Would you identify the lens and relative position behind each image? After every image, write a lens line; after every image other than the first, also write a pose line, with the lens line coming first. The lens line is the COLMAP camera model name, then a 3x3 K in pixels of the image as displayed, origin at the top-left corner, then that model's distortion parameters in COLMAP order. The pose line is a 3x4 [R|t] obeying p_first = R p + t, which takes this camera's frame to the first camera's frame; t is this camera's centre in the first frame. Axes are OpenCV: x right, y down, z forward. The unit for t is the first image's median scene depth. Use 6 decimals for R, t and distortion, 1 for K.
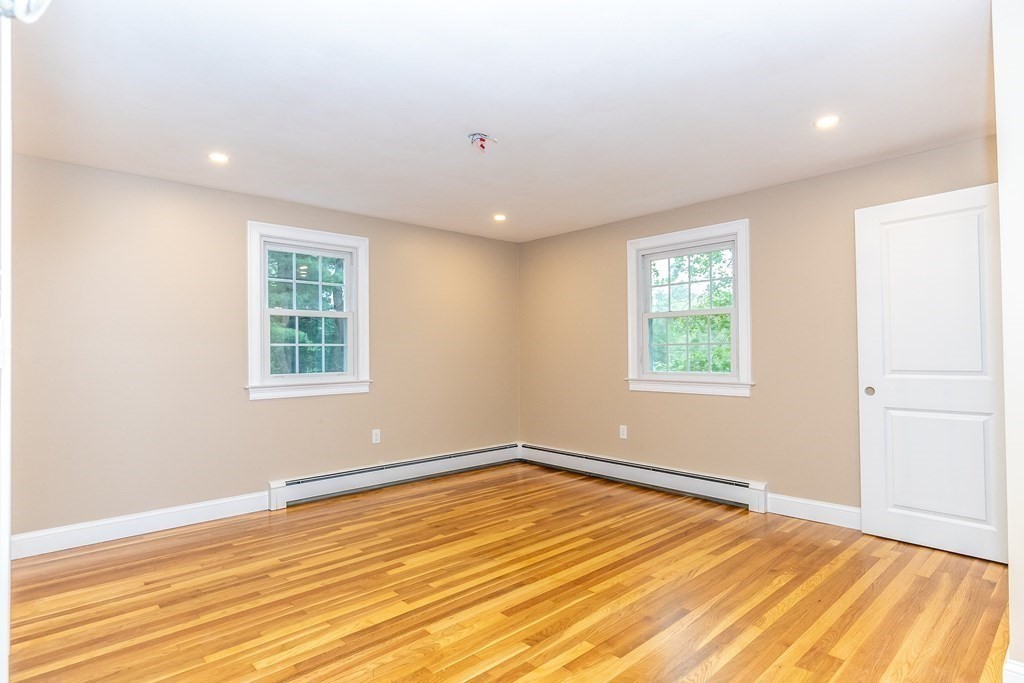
lens RADIAL K [[544.8, 0, 510.9], [0, 544.8, 344.7], [0, 0, 1]] dist [0.001906, -0.002229]
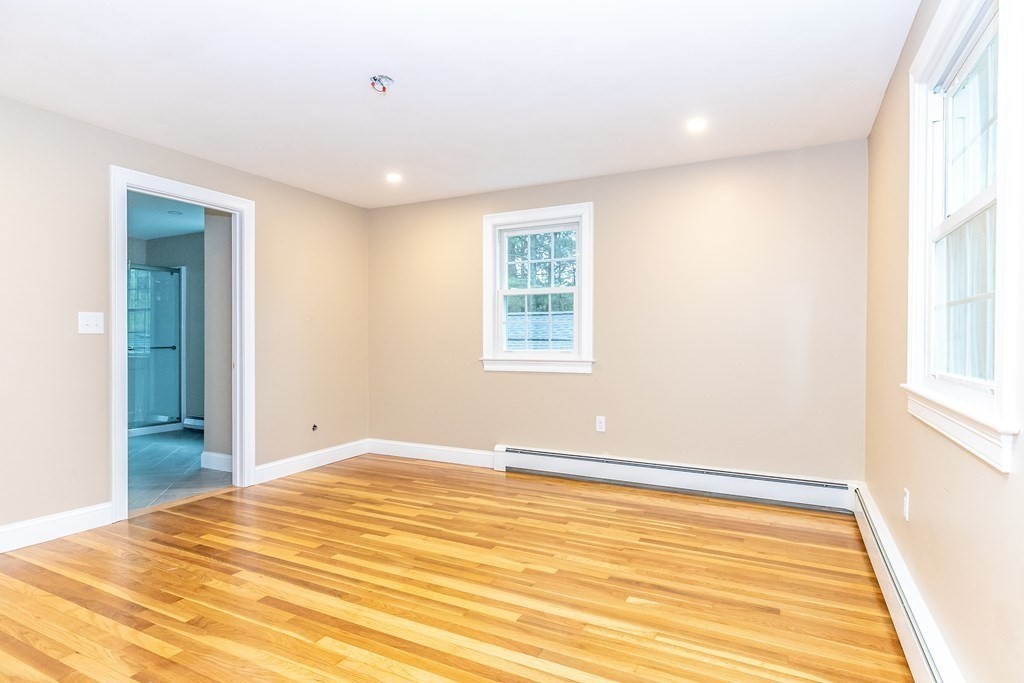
lens RADIAL K [[544.8, 0, 517.4], [0, 544.8, 337.7], [0, 0, 1]] dist [0.001906, -0.002229]
pose [[0.342973, 0.009308, -0.939299, 0.758848], [0.009240, 0.999869, 0.013282, 0.021414], [0.939300, -0.013235, 0.342842, 0.804900]]
